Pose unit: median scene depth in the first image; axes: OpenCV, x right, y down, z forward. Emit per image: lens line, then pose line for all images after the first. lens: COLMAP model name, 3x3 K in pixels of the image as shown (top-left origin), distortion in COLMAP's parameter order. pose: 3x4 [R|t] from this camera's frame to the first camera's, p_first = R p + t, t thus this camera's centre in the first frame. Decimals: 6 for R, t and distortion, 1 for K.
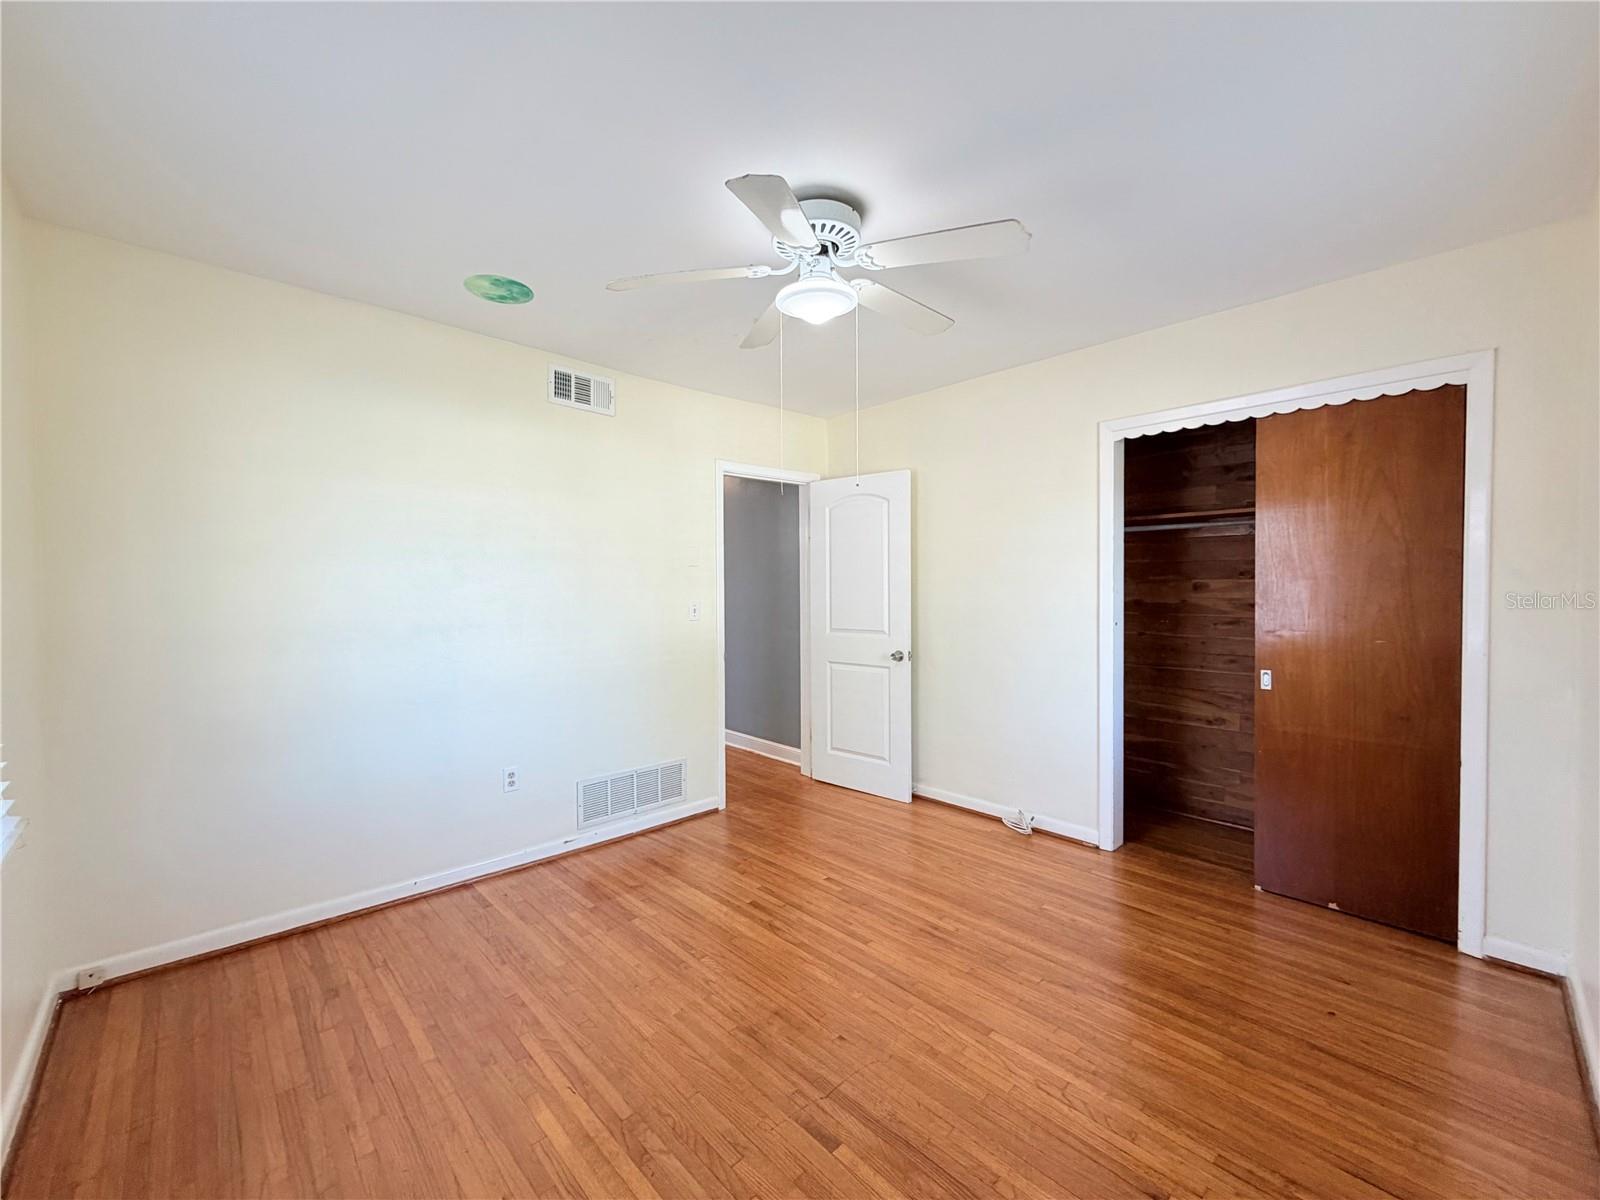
lens RADIAL K [[635.8, 0, 794.6], [0, 635.8, 602.9], [0, 0, 1]] dist [-0.001801, 0.000057]
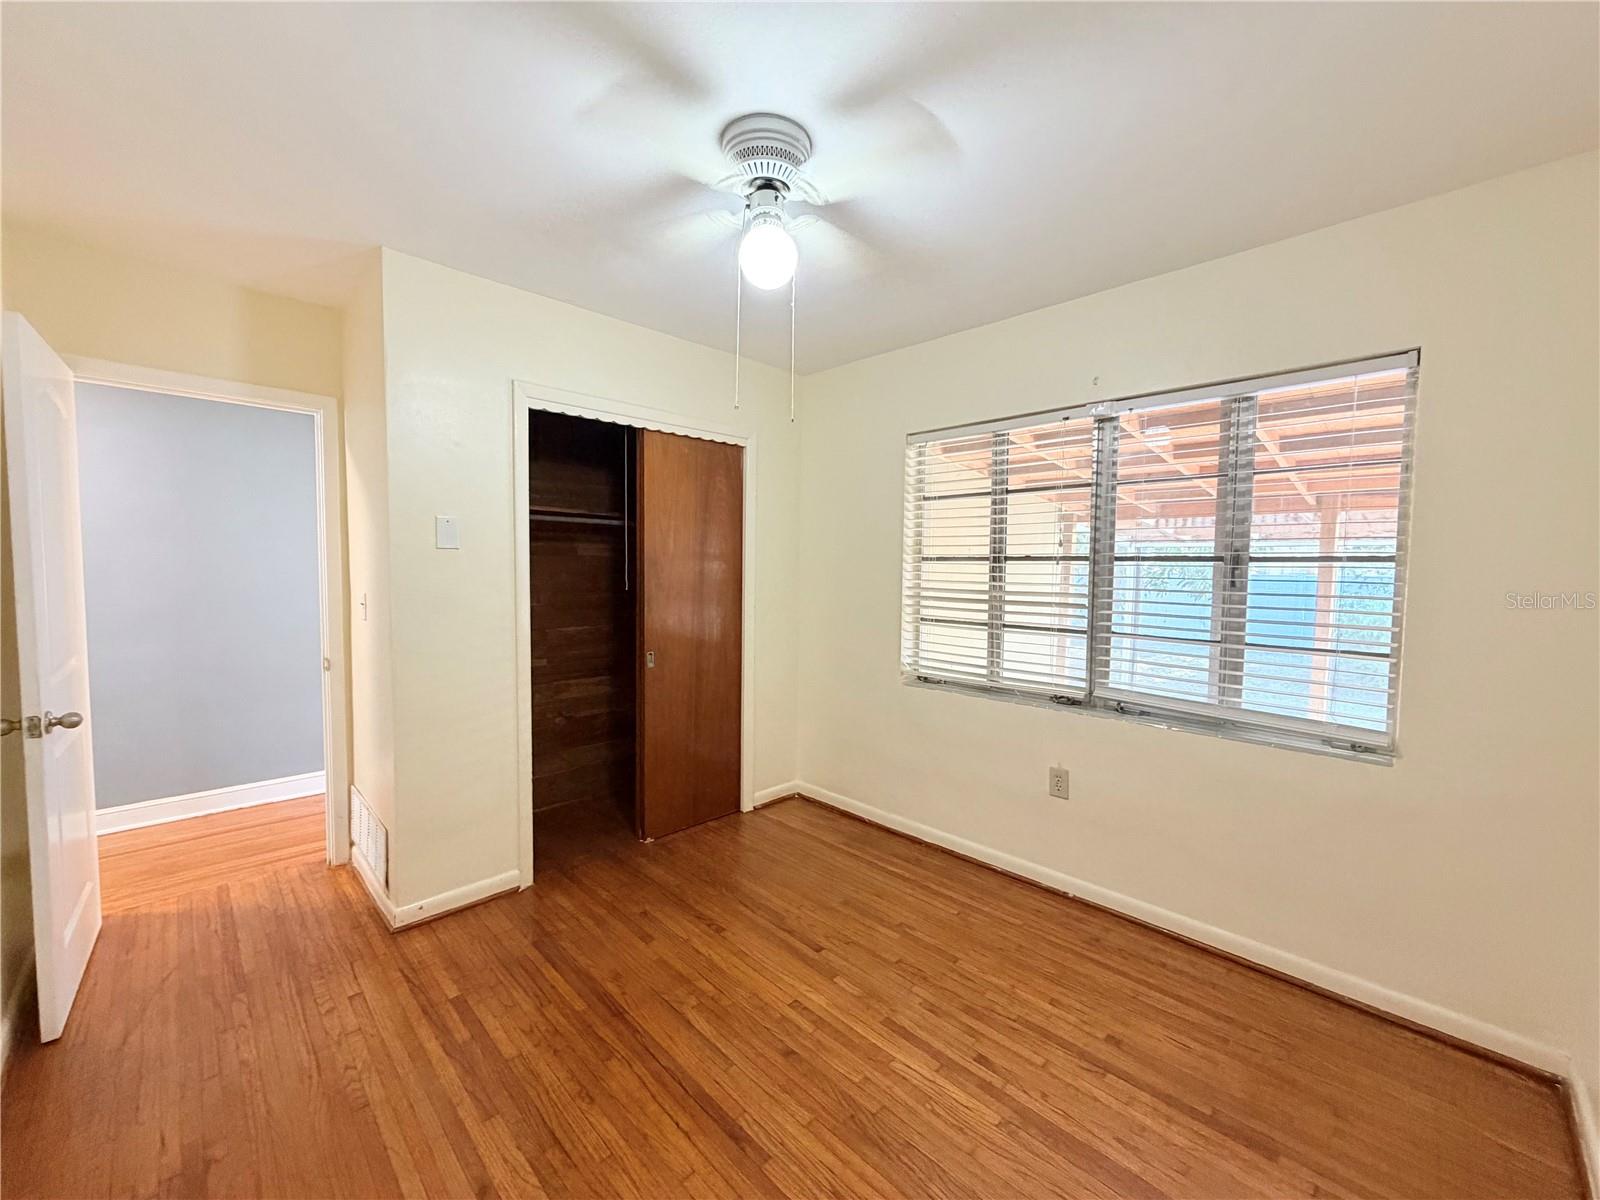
lens RADIAL K [[635.8, 0, 794.6], [0, 635.8, 602.9], [0, 0, 1]] dist [-0.001801, 0.000057]
pose [[0.044873, -0.044860, 0.997985, -0.436041], [0.009852, 0.998963, 0.044461, -0.027763], [-0.998944, 0.007837, 0.045268, 0.718308]]
